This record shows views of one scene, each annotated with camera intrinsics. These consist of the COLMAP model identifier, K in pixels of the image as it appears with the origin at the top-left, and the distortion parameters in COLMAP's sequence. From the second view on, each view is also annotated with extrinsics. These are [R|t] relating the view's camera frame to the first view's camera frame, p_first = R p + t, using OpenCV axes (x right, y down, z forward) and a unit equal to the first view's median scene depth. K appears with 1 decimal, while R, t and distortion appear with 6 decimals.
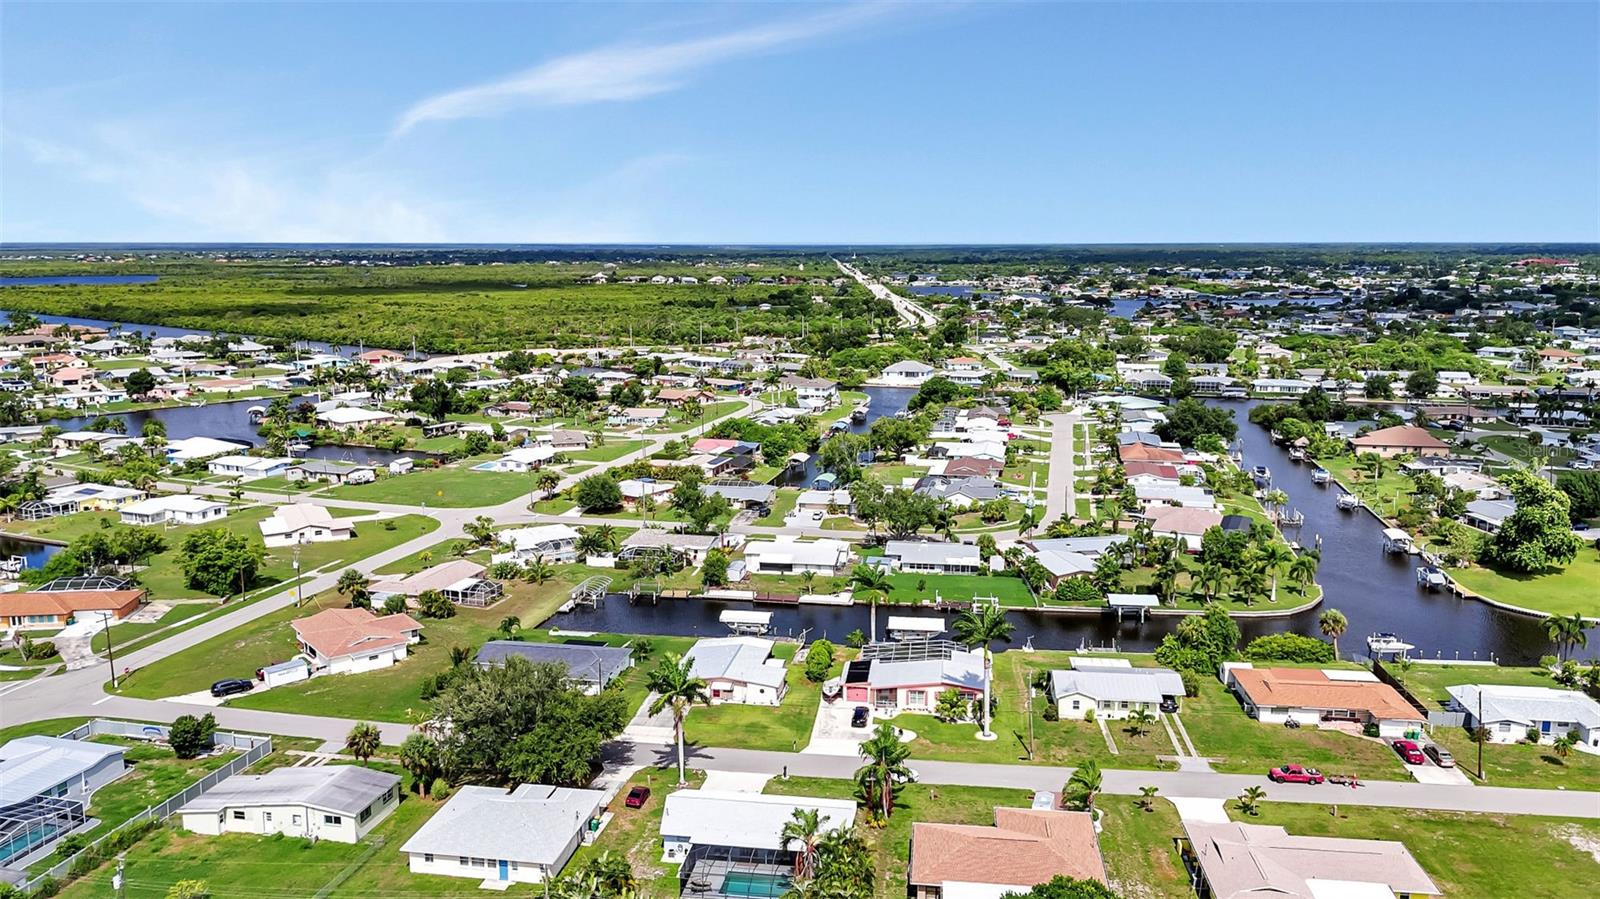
lens RADIAL K [[1187.1, 0, 787.8], [0, 1187.1, 447.2], [0, 0, 1]] dist [0.106101, -0.114499]
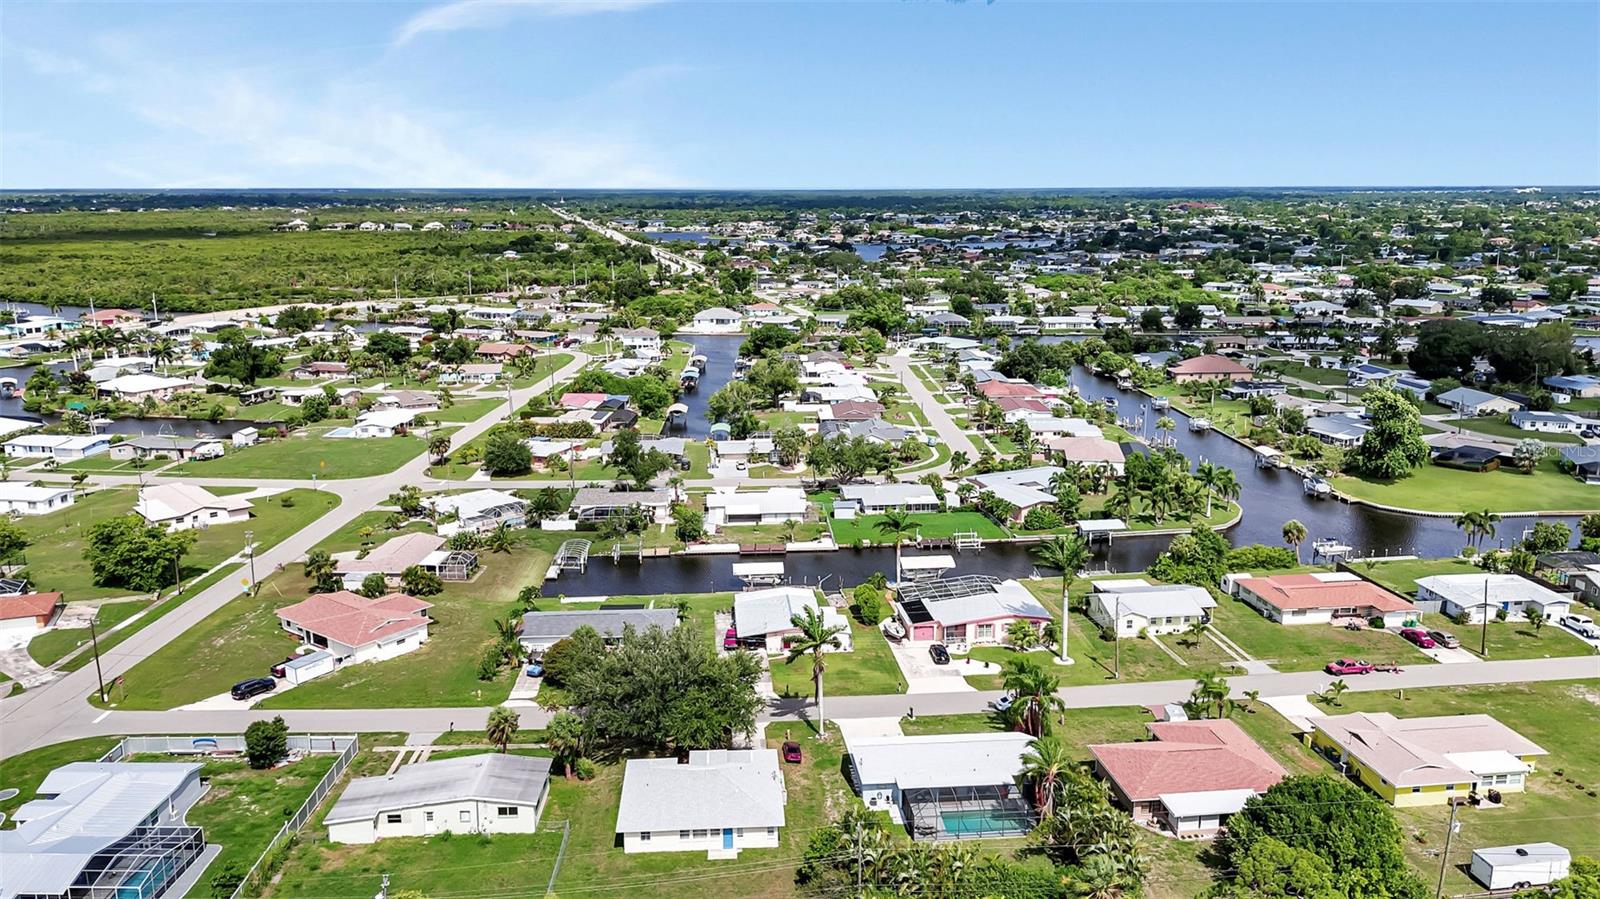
lens RADIAL K [[1187.1, 0, 787.8], [0, 1187.1, 447.2], [0, 0, 1]] dist [0.106101, -0.114499]
pose [[0.970082, -0.053307, 0.236853, -0.208415], [0.042852, 0.997875, 0.049076, -0.005644], [-0.238966, -0.037458, 0.970305, 0.029129]]
